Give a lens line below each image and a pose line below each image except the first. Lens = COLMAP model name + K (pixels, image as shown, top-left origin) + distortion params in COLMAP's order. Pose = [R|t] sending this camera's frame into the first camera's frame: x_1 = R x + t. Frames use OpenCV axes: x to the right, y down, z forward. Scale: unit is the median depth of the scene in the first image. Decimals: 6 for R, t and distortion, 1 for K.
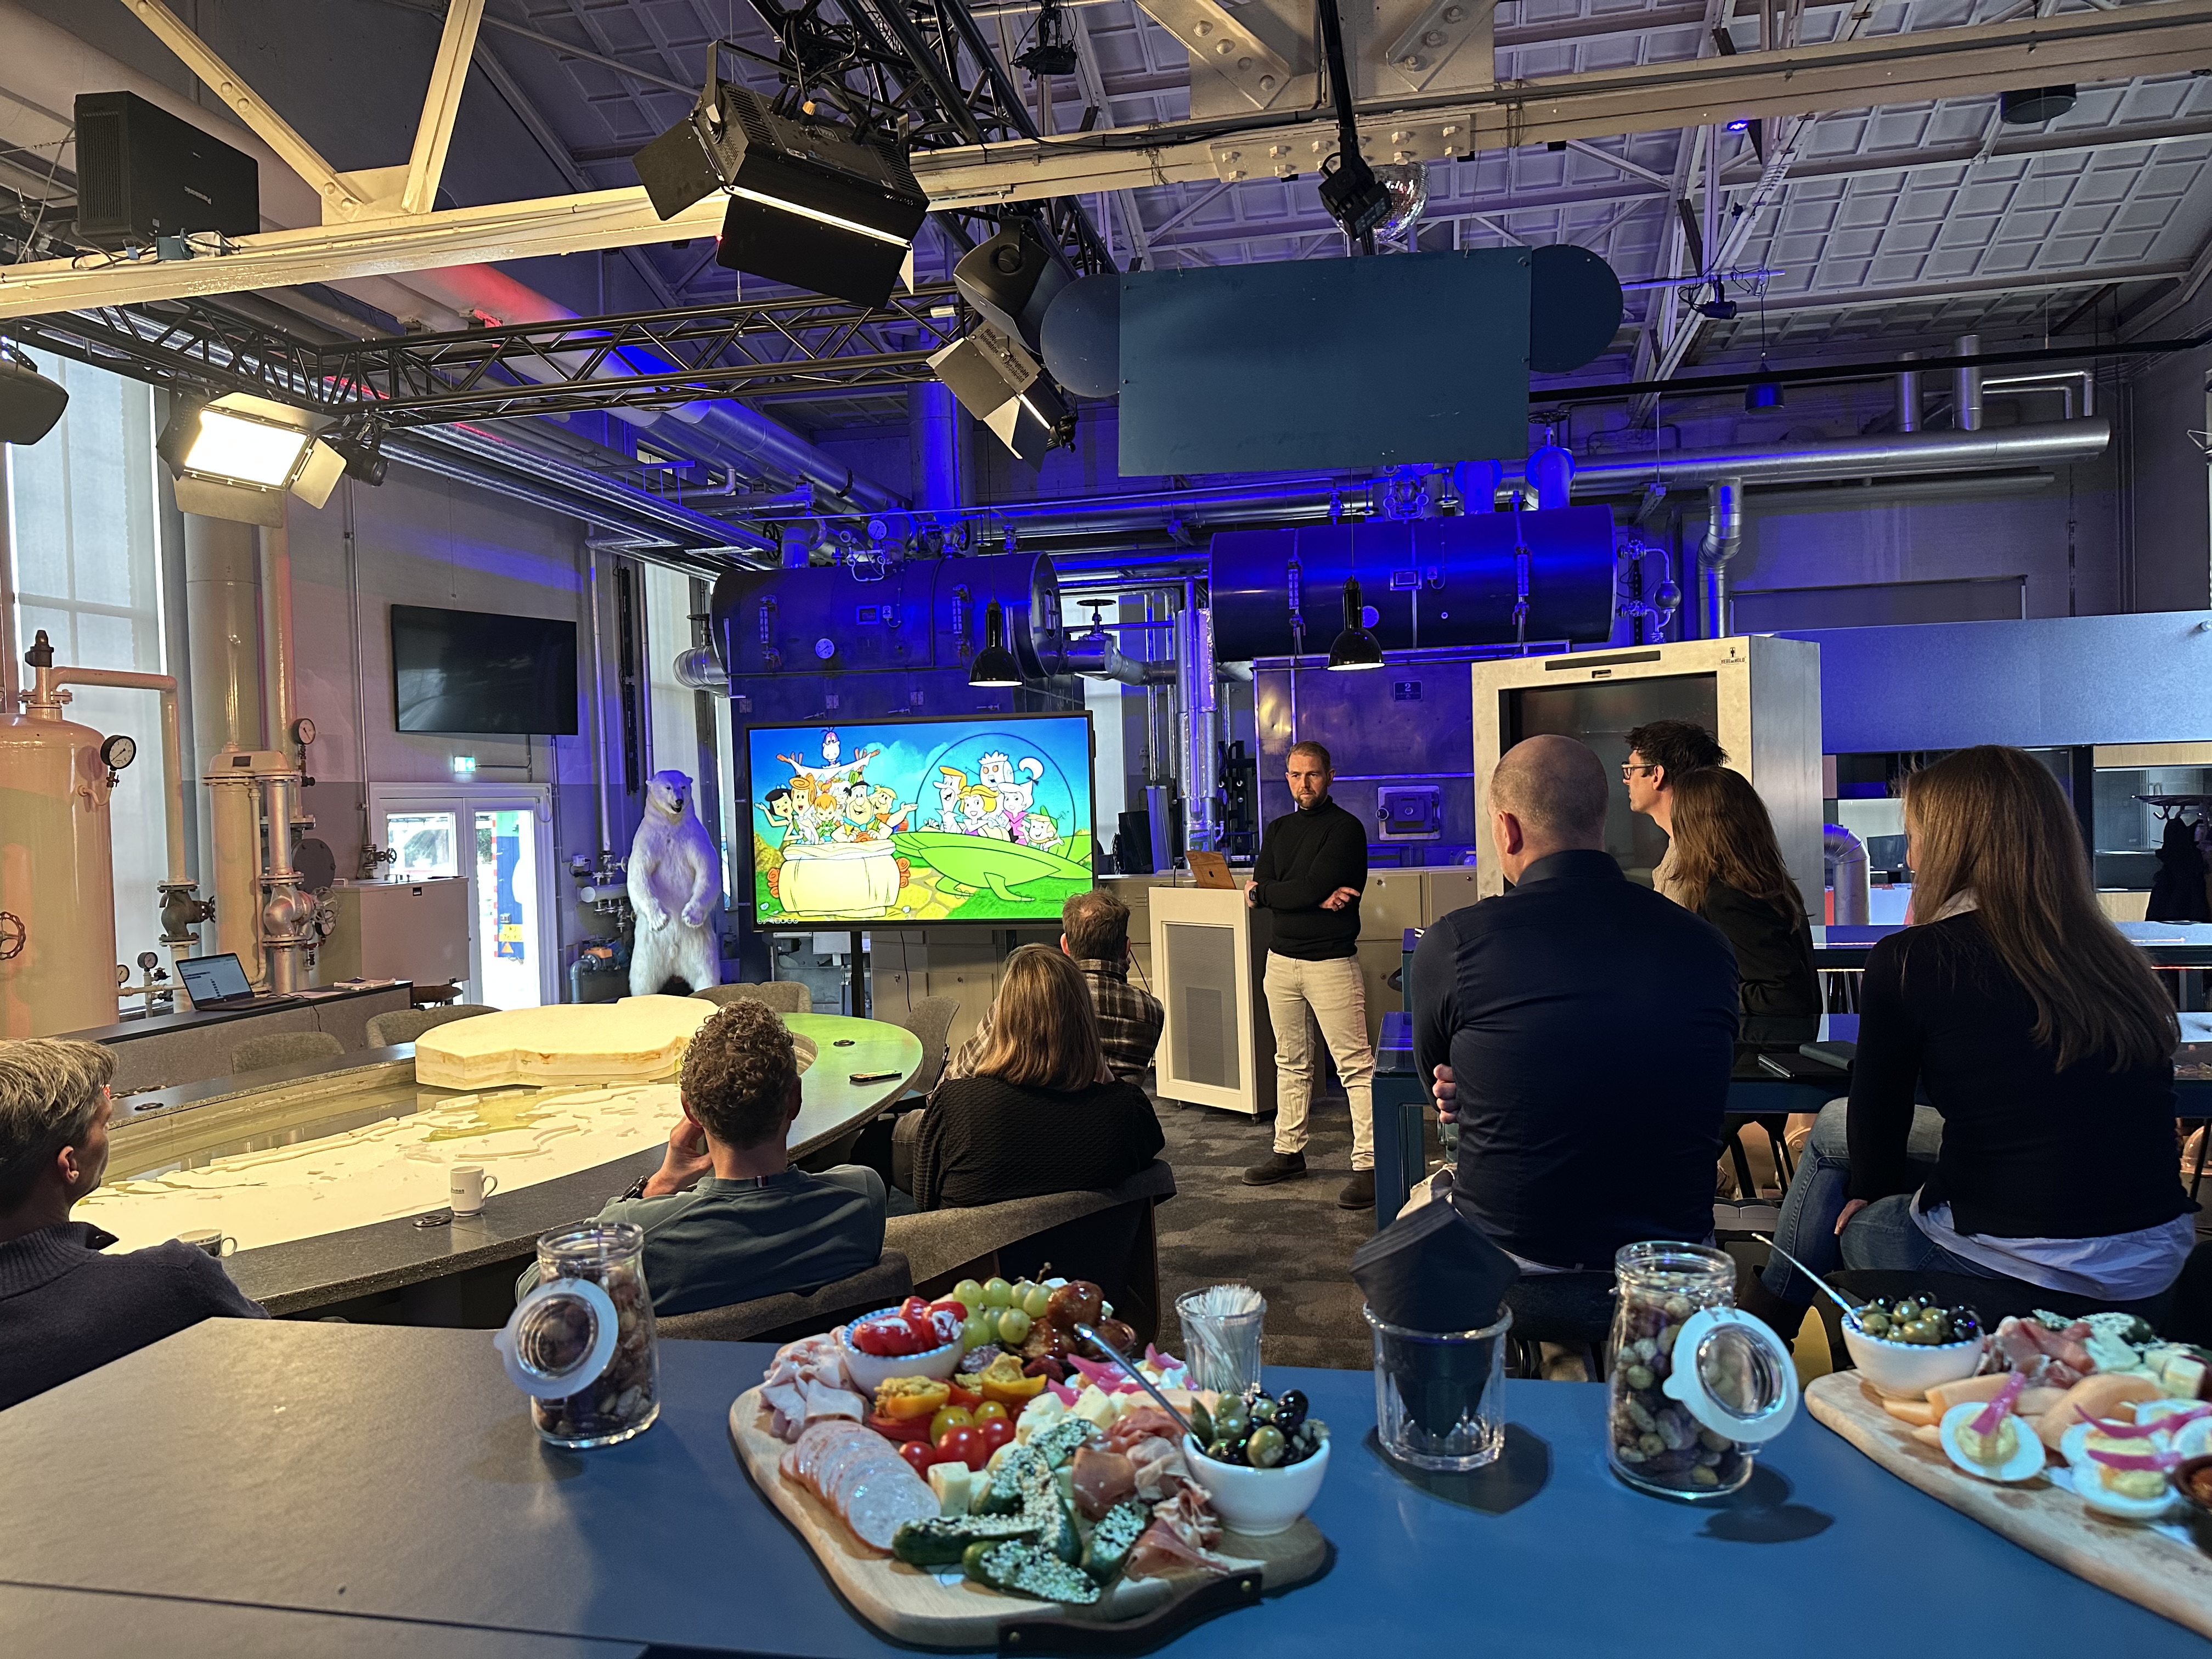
lens RADIAL K [[1562.5, 0, 1100.1], [0, 1562.5, 825.4], [0, 0, 1]] dist [0.053524, -0.051563]
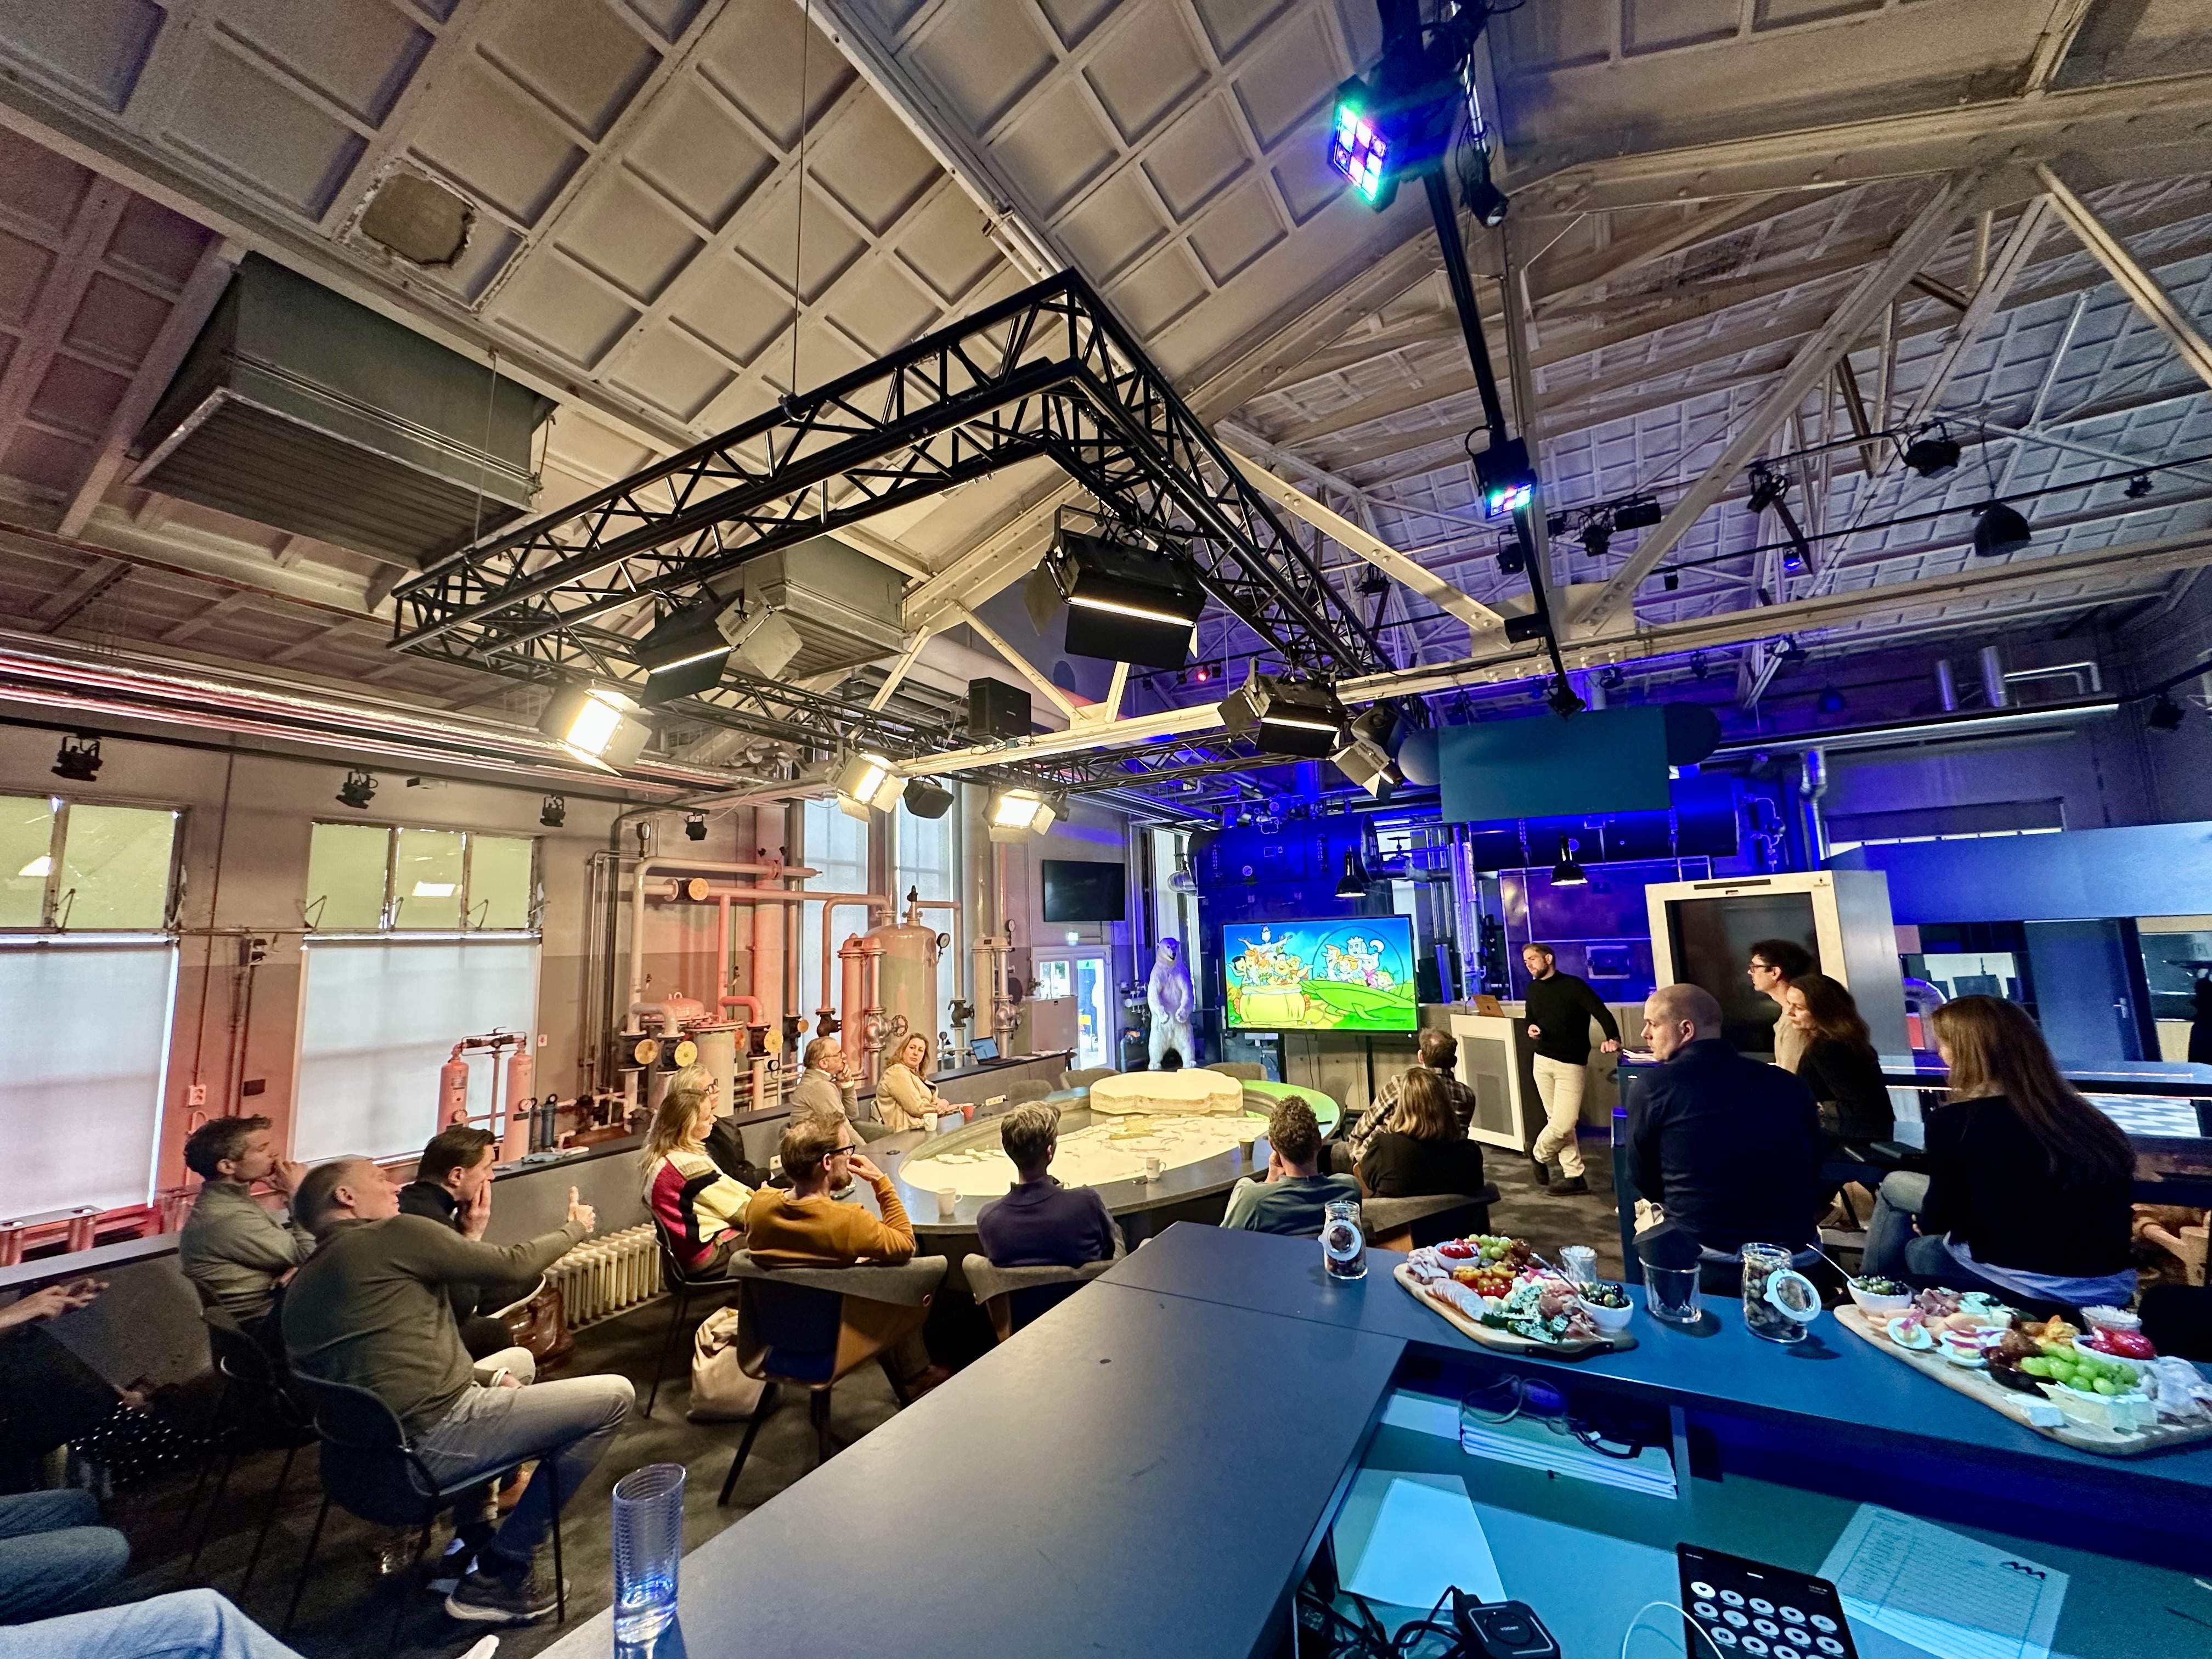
lens RADIAL K [[894.6, 0, 1095.4], [0, 894.6, 820.6], [0, 0, 1]] dist [-0.008053, 0.003061]
pose [[0.950302, -0.041817, -0.308508, -0.036078], [-0.003603, 0.989395, -0.145206, -0.036004], [0.311308, 0.139101, 0.940073, -0.141161]]
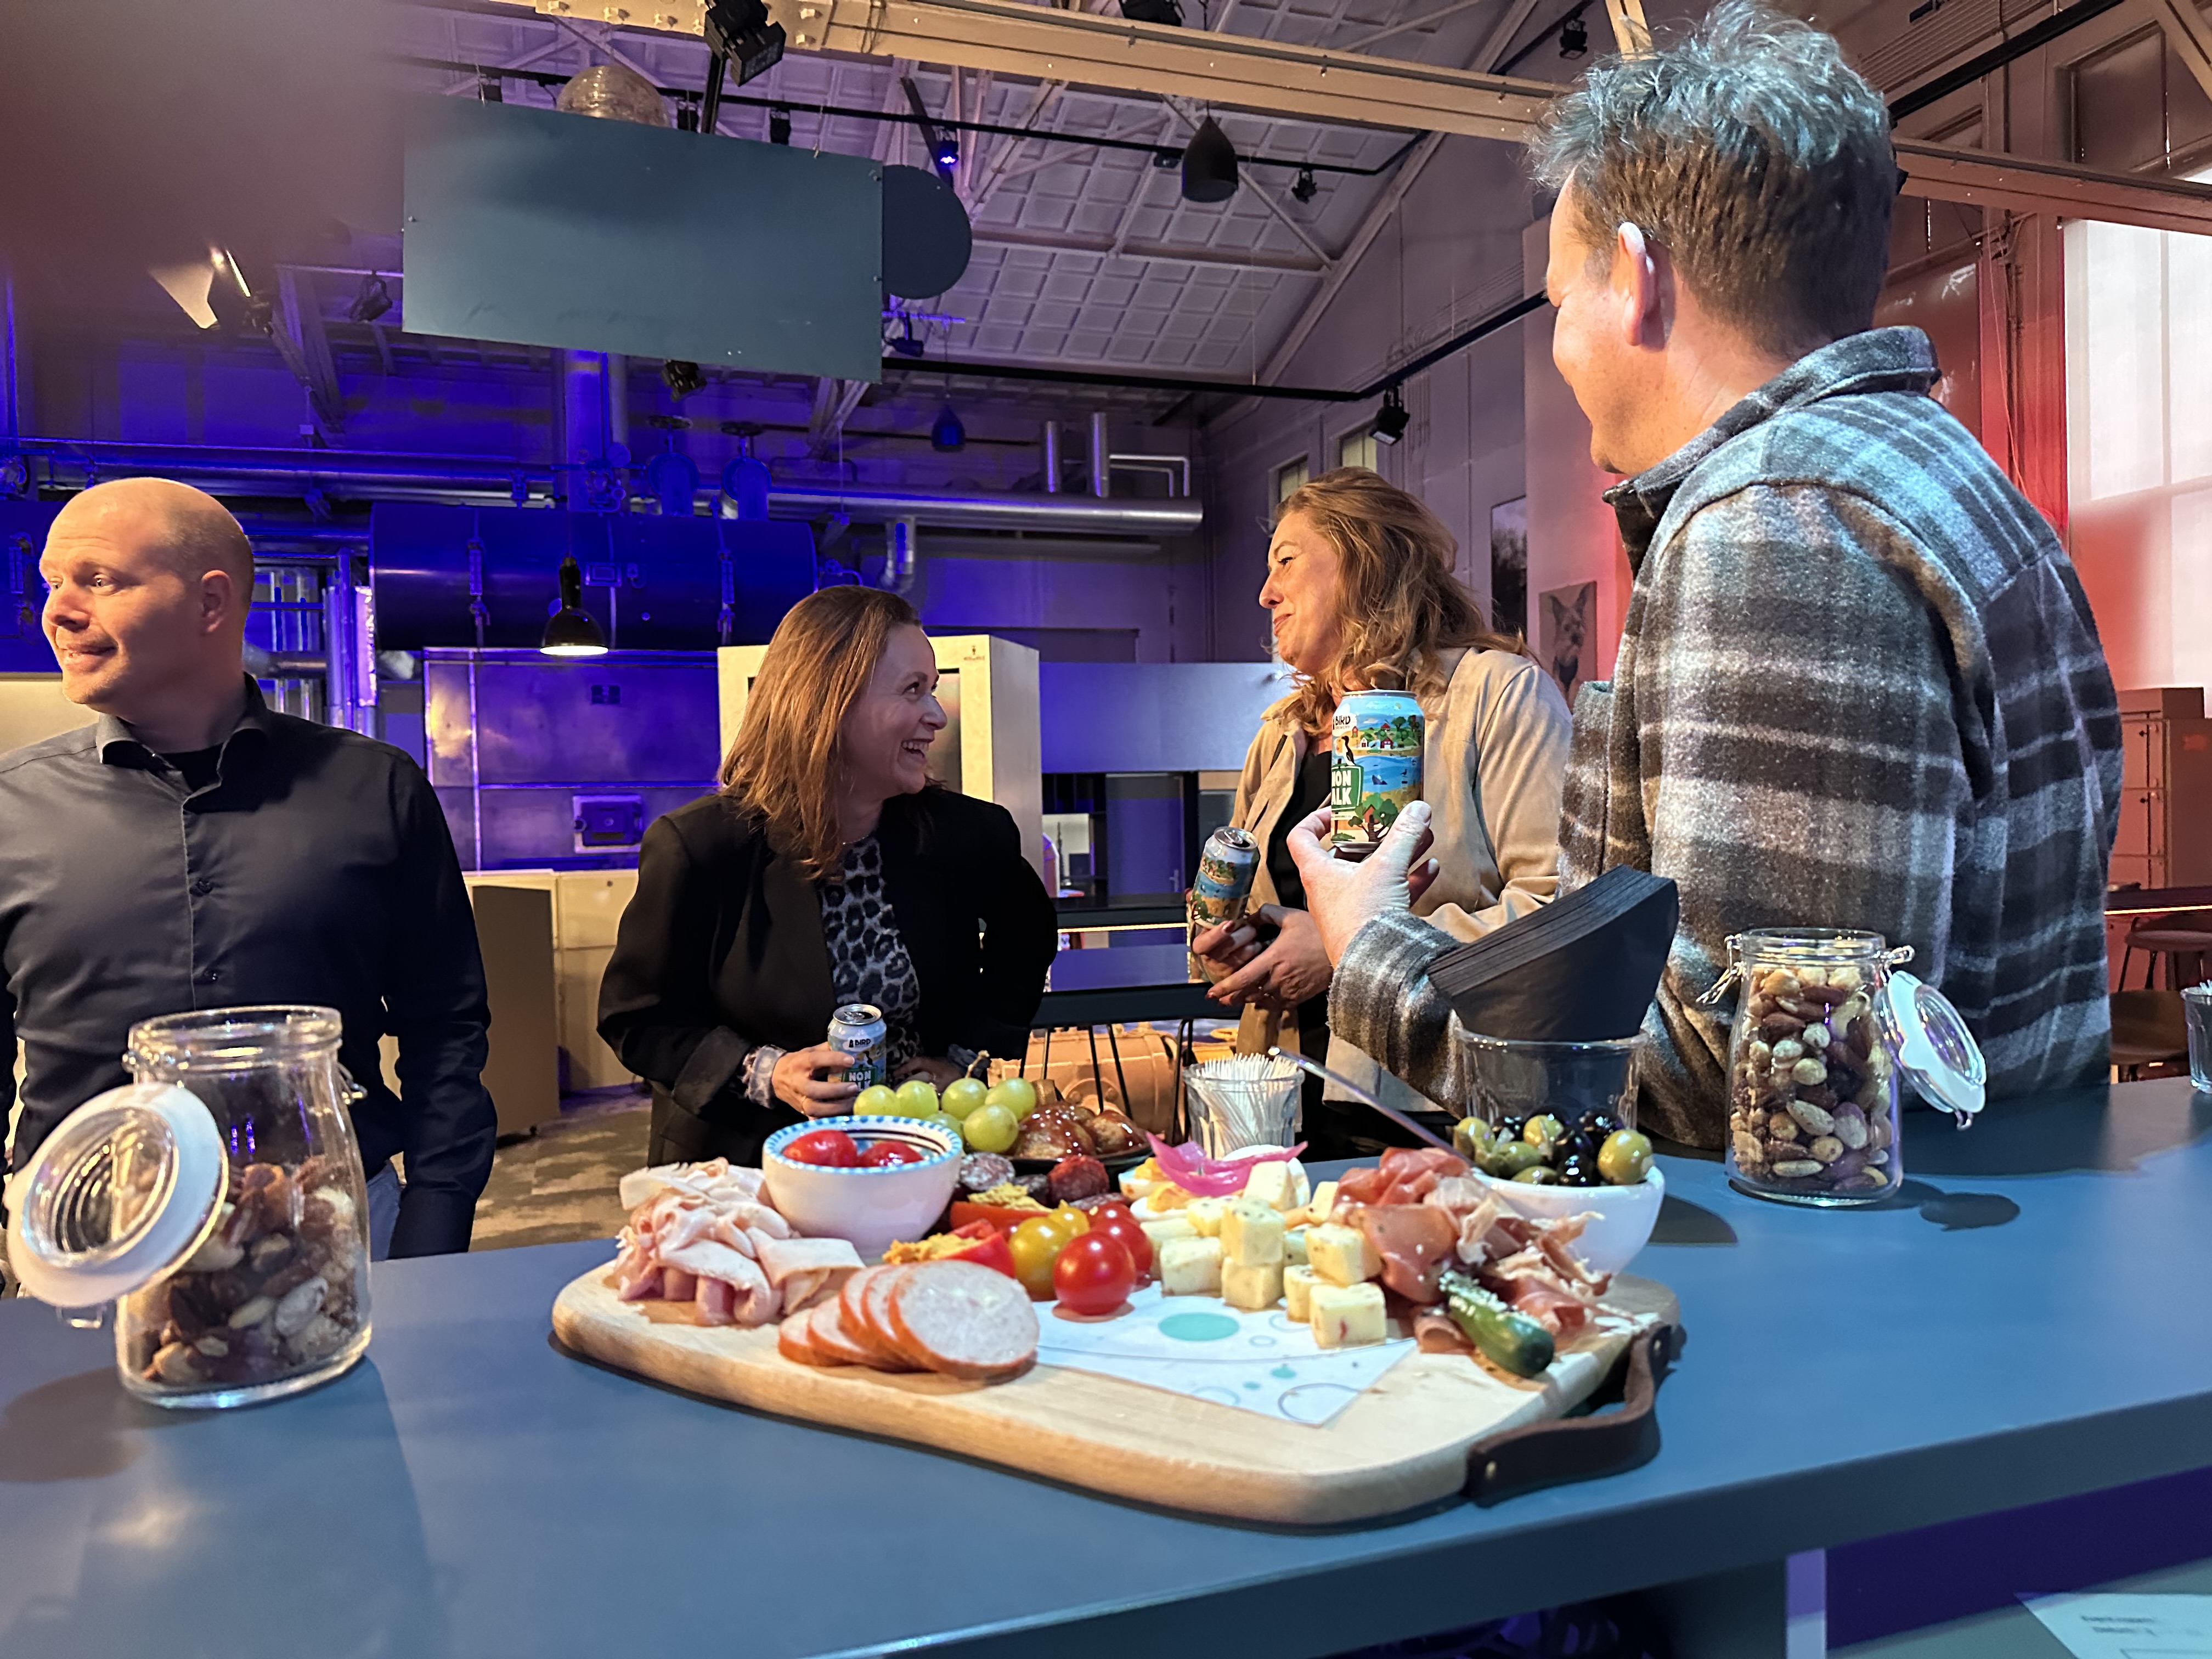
lens RADIAL K [[1562.5, 0, 1114.8], [0, 1562.5, 851.8], [0, 0, 1]] dist [0.053524, -0.051563]
pose [[0.856604, -0.000882, 0.515974, -0.057245], [0.005880, 0.999950, -0.008053, 0.036123], [-0.515941, 0.009932, 0.856567, 0.072987]]
